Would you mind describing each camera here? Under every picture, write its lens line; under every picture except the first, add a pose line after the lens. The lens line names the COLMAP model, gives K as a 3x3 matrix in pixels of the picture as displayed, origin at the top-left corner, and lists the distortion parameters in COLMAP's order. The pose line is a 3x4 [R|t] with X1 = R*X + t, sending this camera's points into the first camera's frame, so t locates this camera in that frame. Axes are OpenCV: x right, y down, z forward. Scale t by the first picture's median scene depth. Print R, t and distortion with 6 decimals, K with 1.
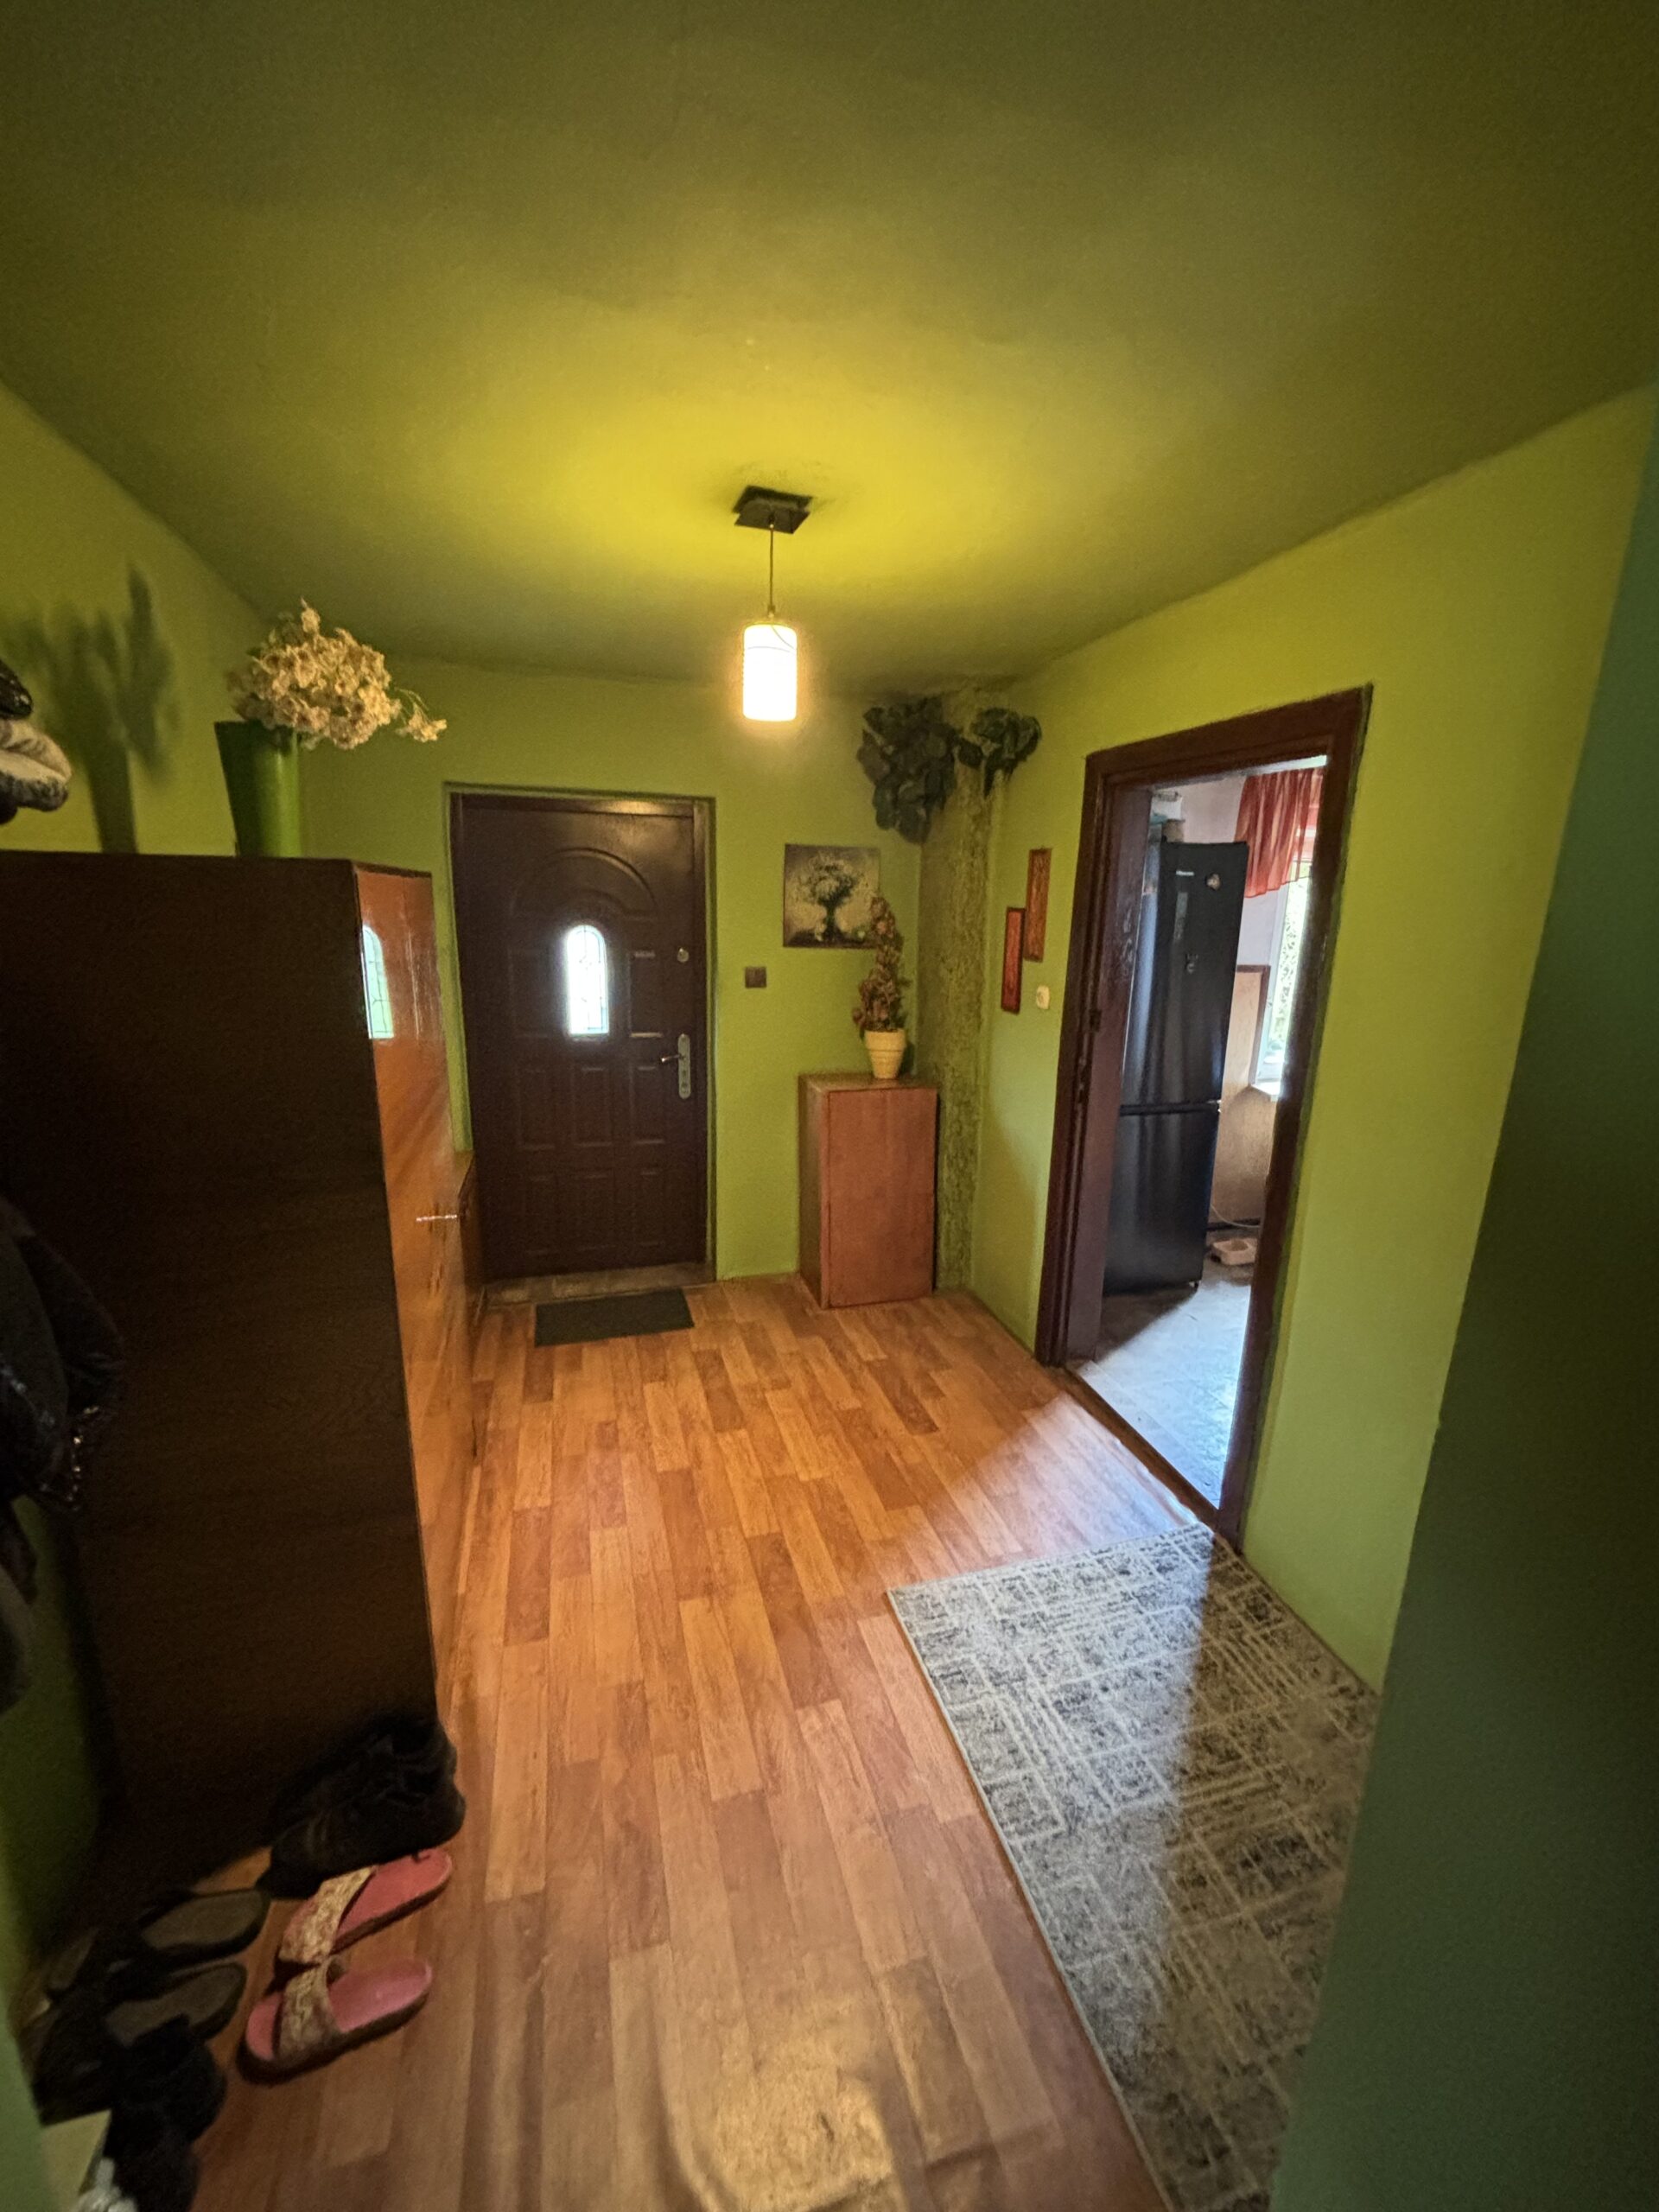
lens RADIAL K [[888.0, 0, 828.1], [0, 888.0, 1104.8], [0, 0, 1]] dist [0.009052, 0.000961]
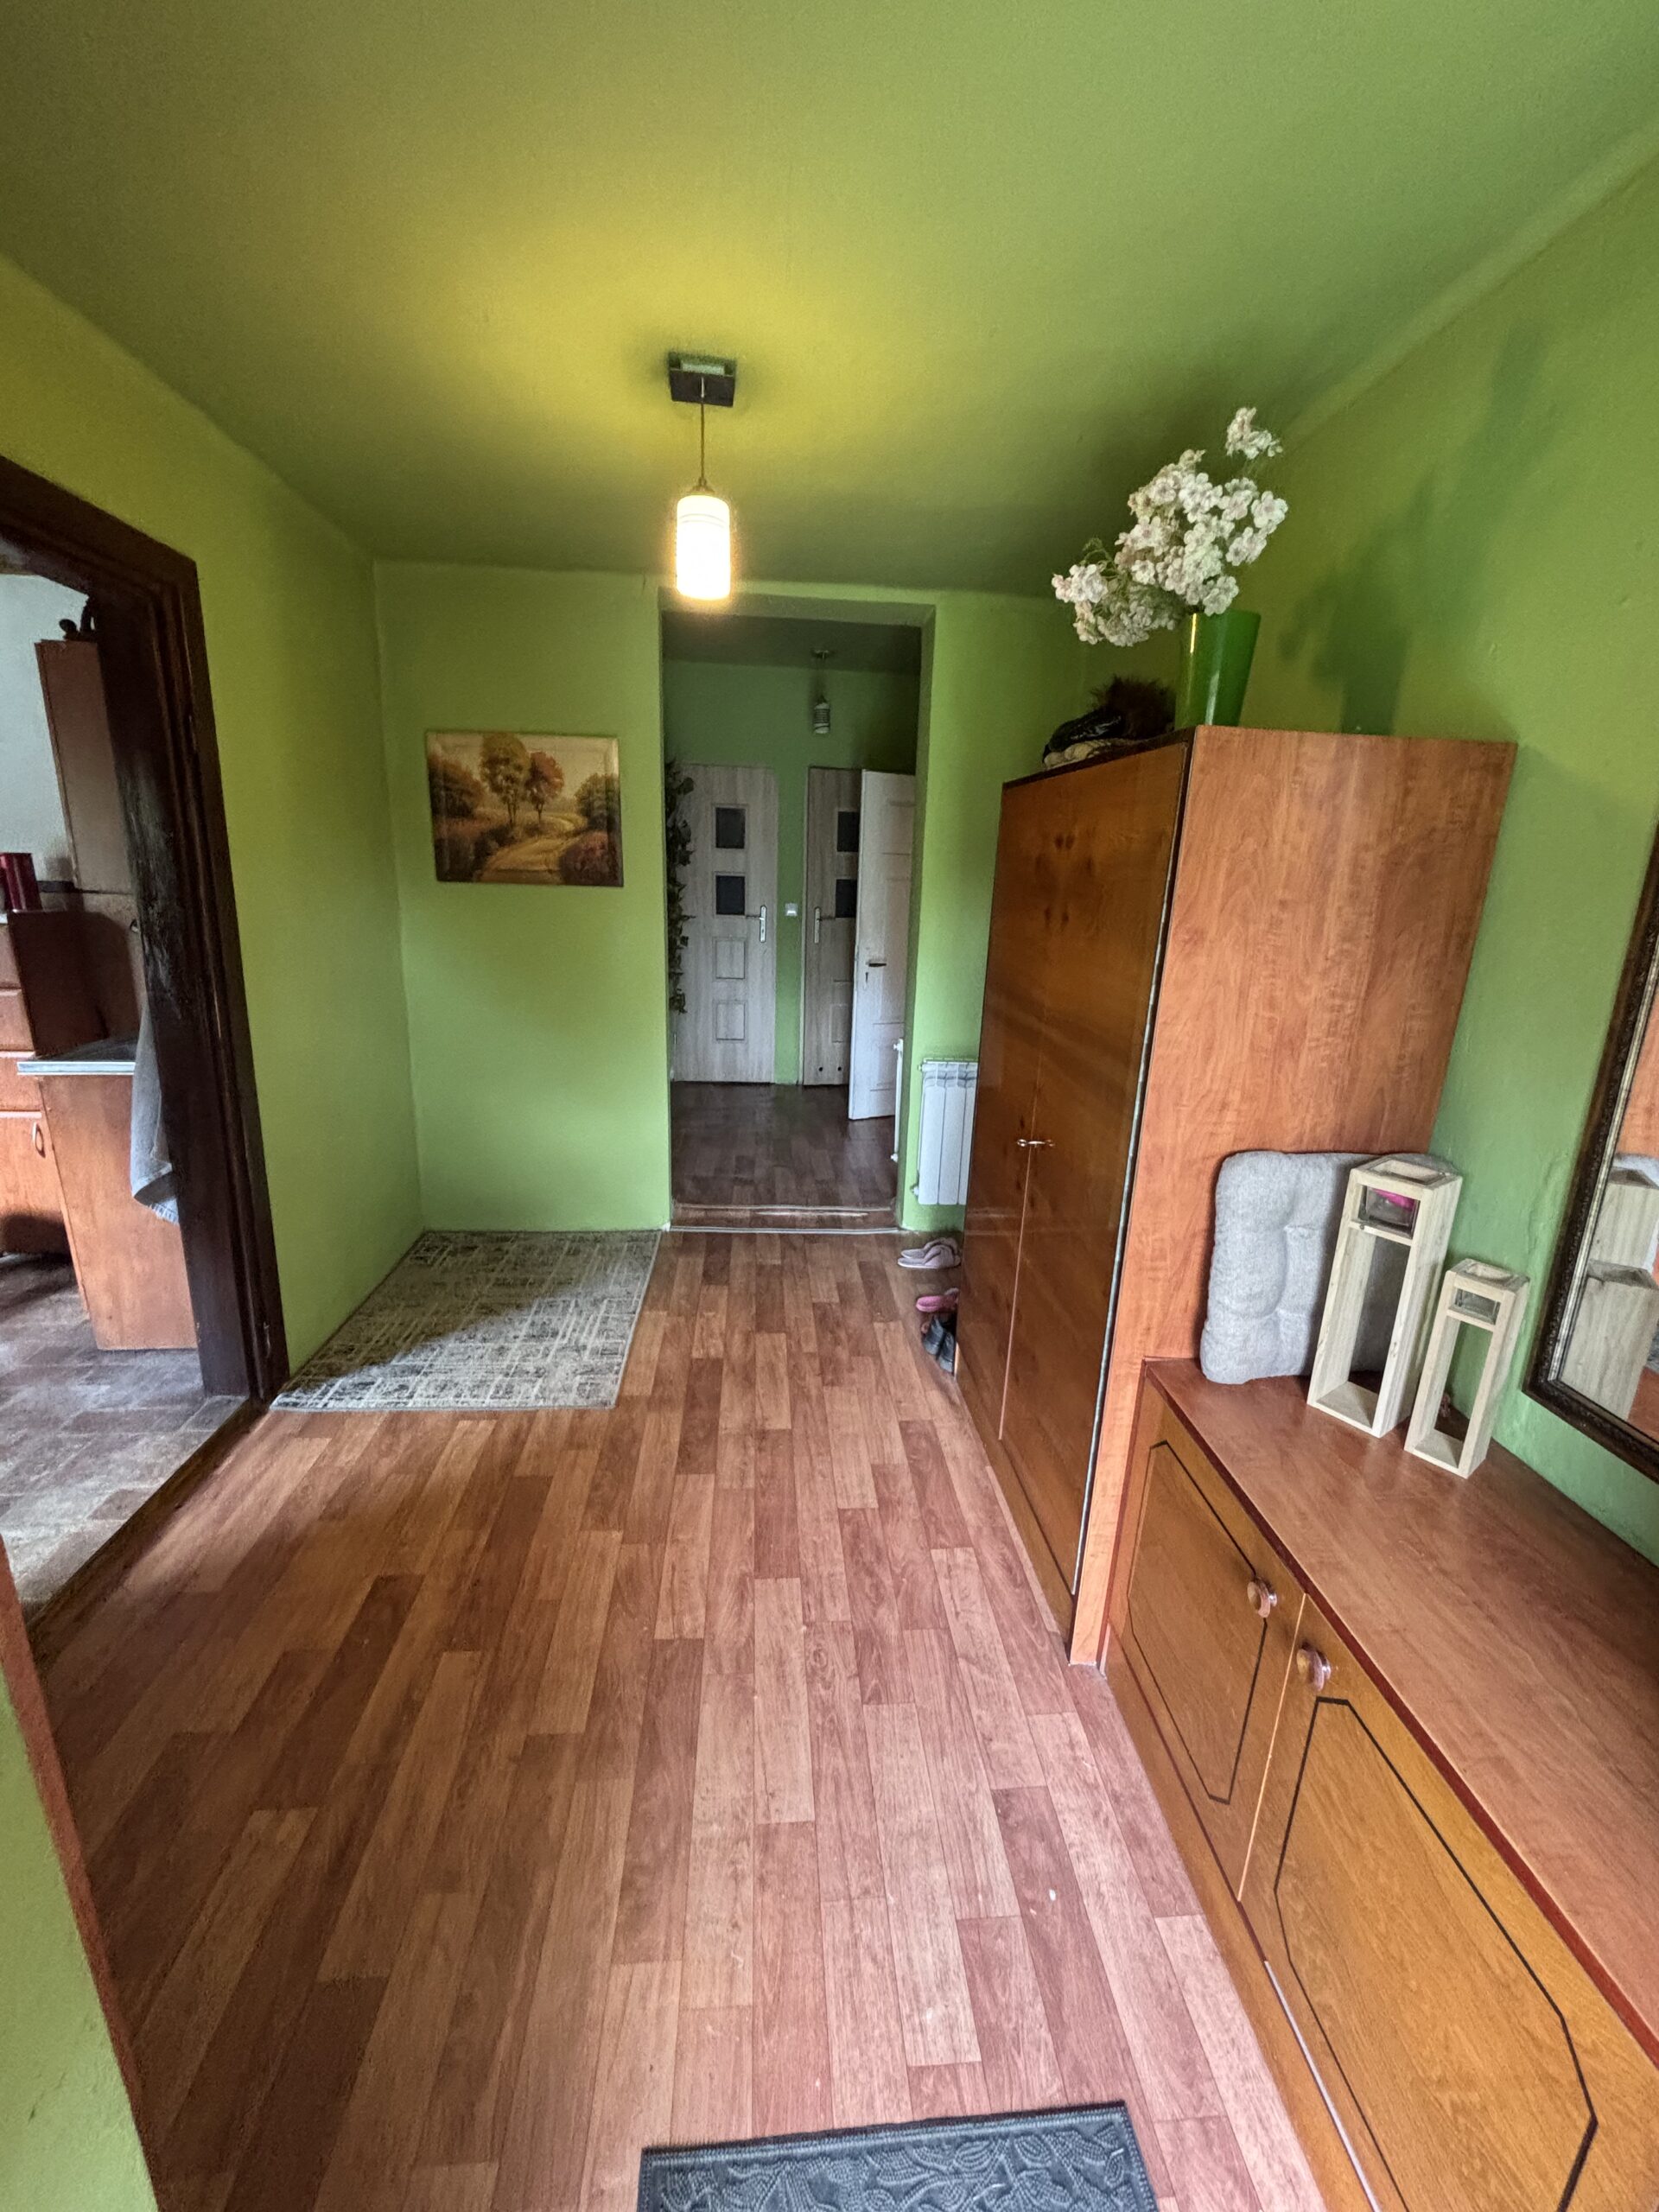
lens RADIAL K [[888.0, 0, 830.7], [0, 888.0, 1098.4], [0, 0, 1]] dist [0.009052, 0.000961]
pose [[-0.977915, -0.100913, 0.183028, -0.361462], [-0.003961, 0.884507, 0.466510, -0.321416], [-0.208966, 0.455482, -0.865372, 1.682687]]
